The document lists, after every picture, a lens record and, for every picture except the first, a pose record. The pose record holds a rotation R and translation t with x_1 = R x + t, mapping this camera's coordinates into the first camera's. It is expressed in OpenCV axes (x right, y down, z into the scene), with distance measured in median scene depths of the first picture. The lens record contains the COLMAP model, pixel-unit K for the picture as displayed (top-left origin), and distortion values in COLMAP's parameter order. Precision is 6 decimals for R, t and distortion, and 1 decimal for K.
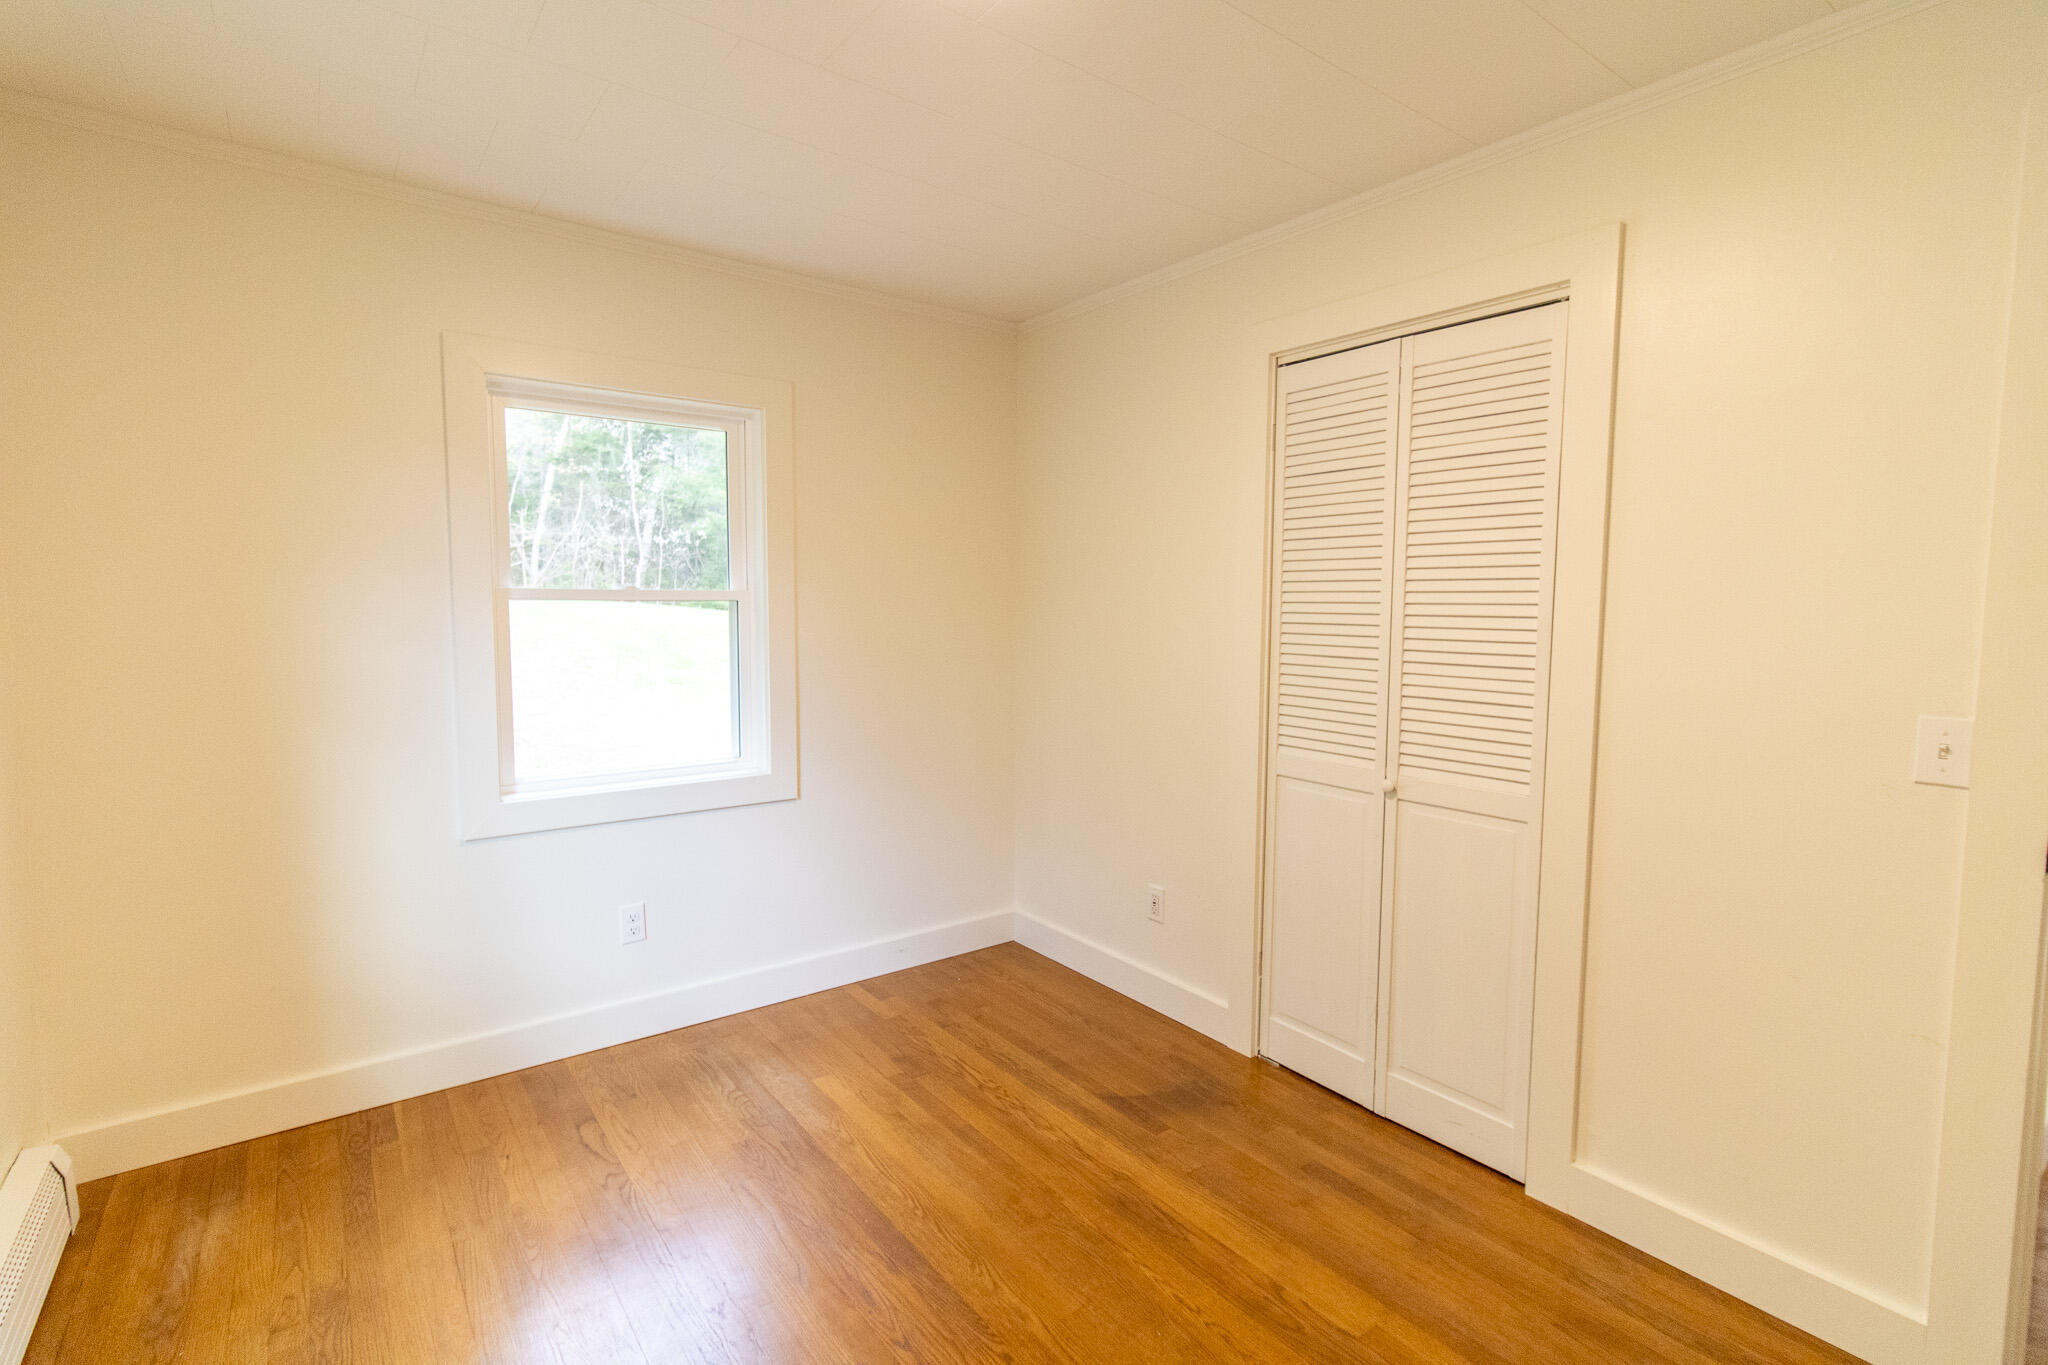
lens RADIAL K [[943.0, 0, 1017.7], [0, 943.0, 665.9], [0, 0, 1]] dist [0.001845, -0.000270]
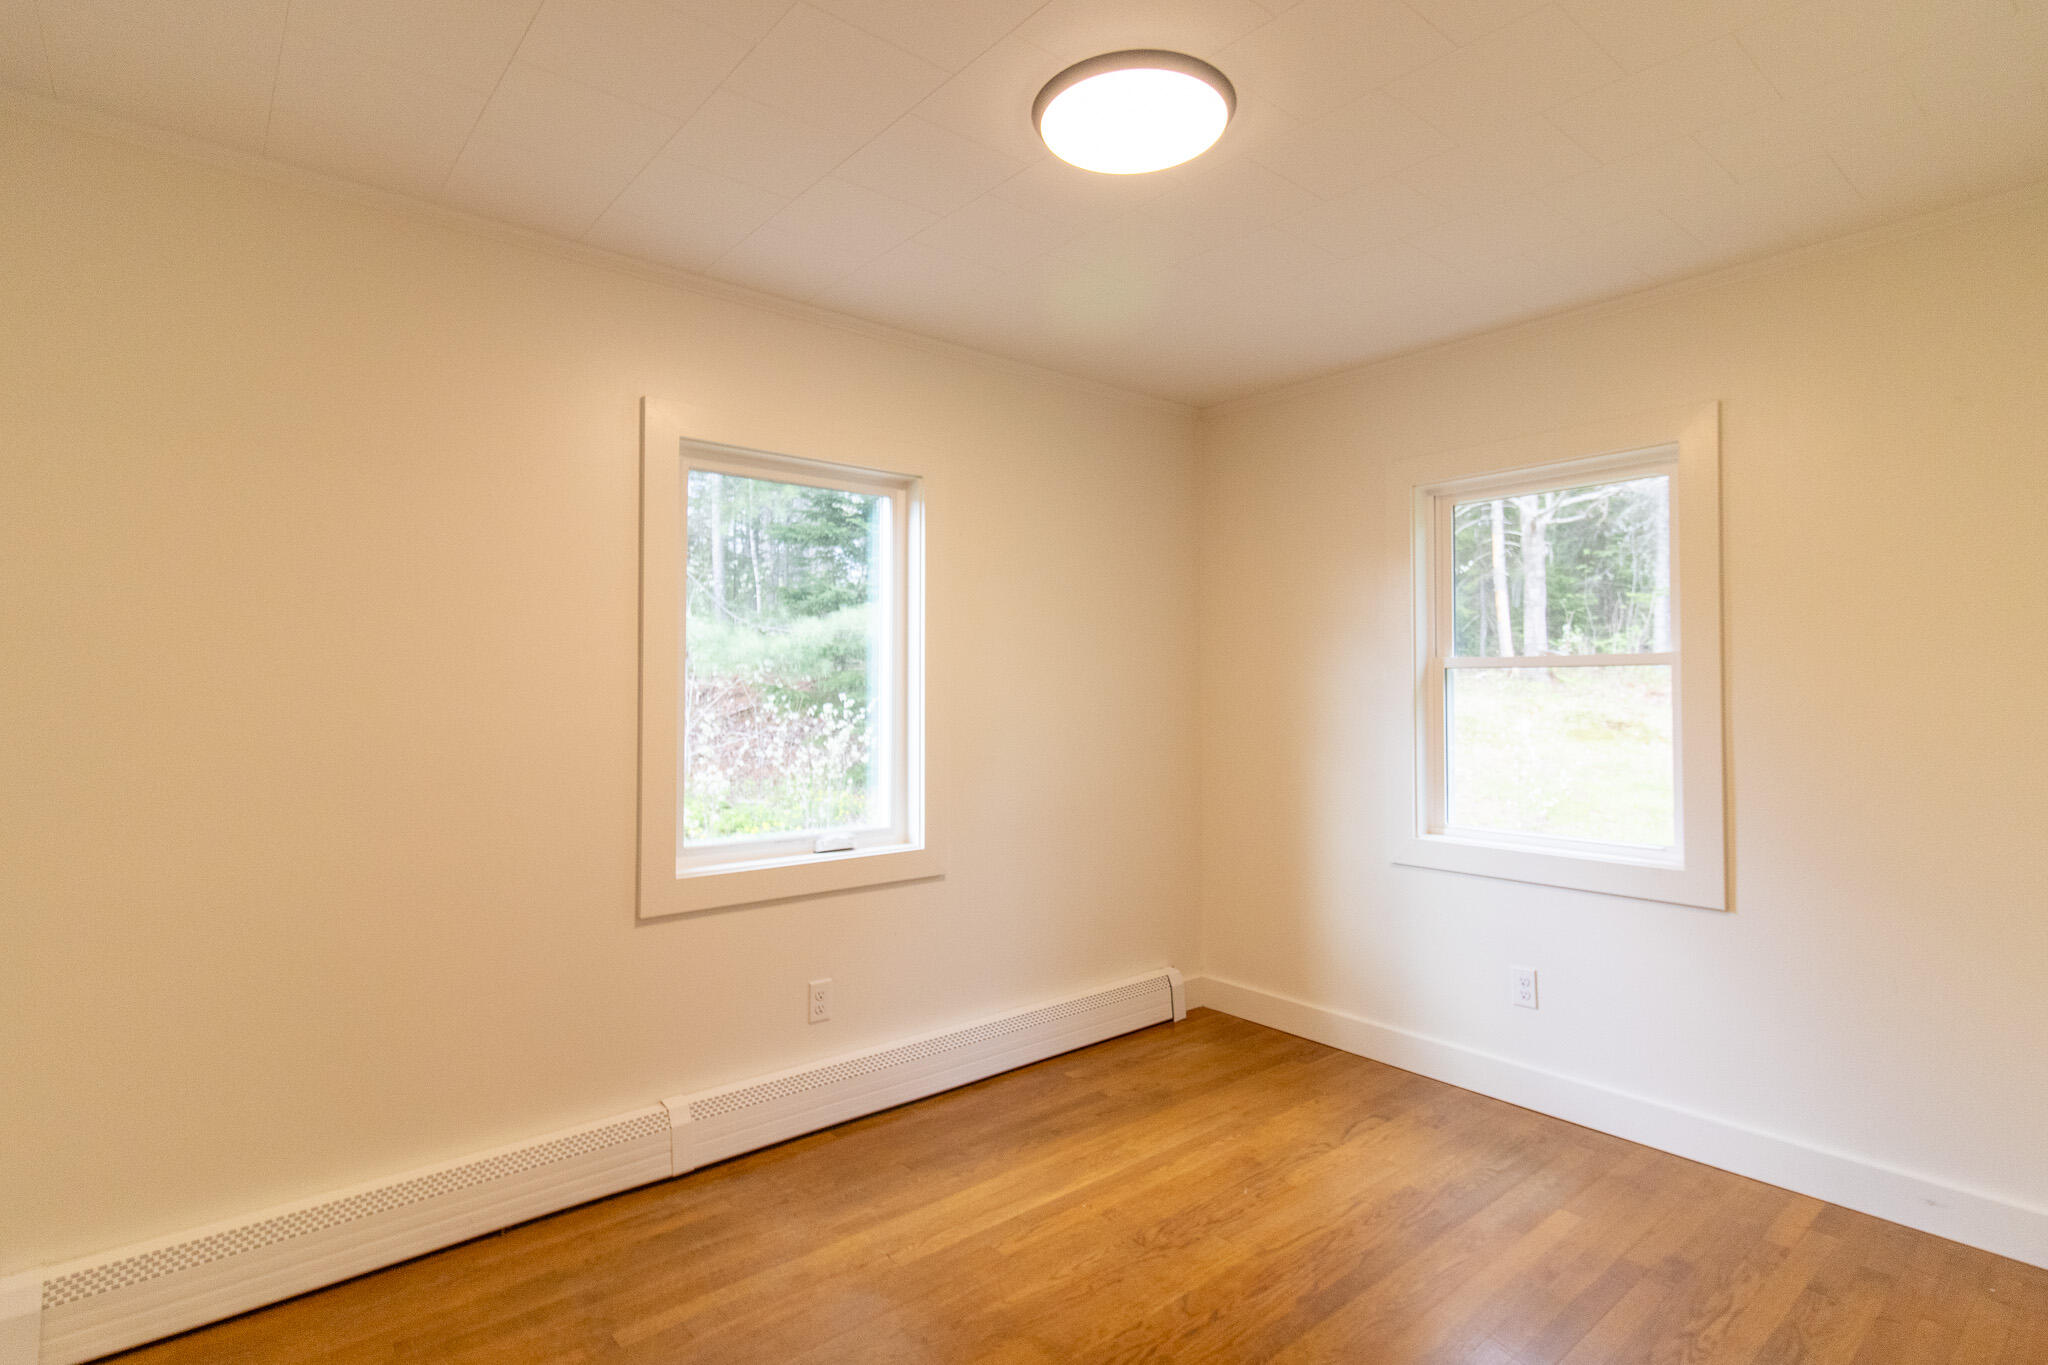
lens RADIAL K [[978.3, 0, 1023.3], [0, 978.3, 669.8], [0, 0, 1]] dist [0.004895, -0.000010]
pose [[0.080778, -0.022621, -0.996475, 0.662672], [-0.073508, 0.996885, -0.028589, 0.006381], [0.994018, 0.075558, 0.078864, 0.404312]]
